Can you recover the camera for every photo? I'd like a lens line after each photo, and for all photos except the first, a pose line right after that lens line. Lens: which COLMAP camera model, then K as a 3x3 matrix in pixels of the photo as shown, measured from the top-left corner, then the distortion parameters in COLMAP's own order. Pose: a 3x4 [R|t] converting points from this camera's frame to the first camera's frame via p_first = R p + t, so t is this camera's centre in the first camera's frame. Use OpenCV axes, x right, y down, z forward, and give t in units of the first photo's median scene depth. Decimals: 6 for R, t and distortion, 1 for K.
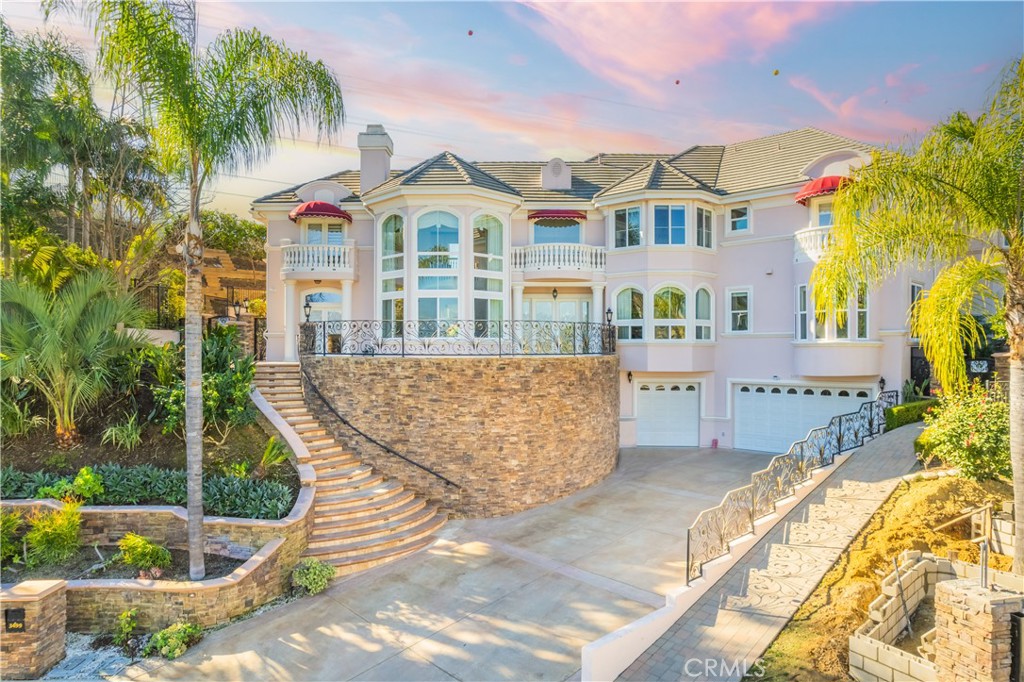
lens RADIAL K [[642.4, 0, 512.0], [0, 642.4, 341.0], [0, 0, 1]] dist [-0.086832, 0.075037]
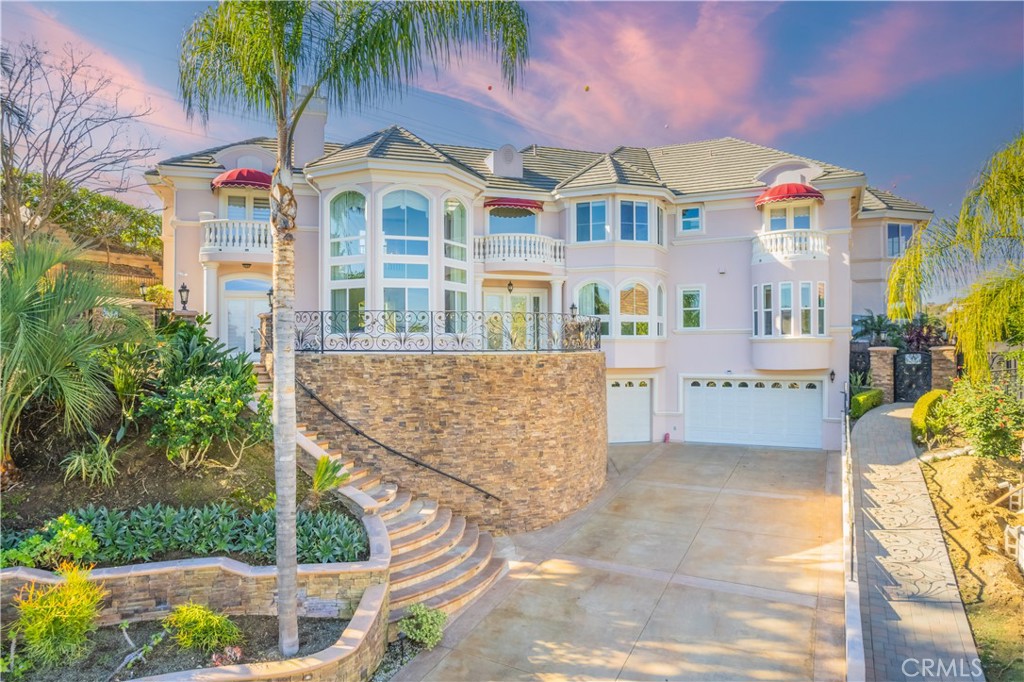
lens RADIAL K [[642.4, 0, 512.0], [0, 642.4, 341.0], [0, 0, 1]] dist [-0.086832, 0.075037]
pose [[0.949432, -0.000369, 0.313971, -0.334470], [0.000216, 1.000000, 0.000521, 0.007387], [-0.313972, -0.000427, 0.949432, 0.148323]]
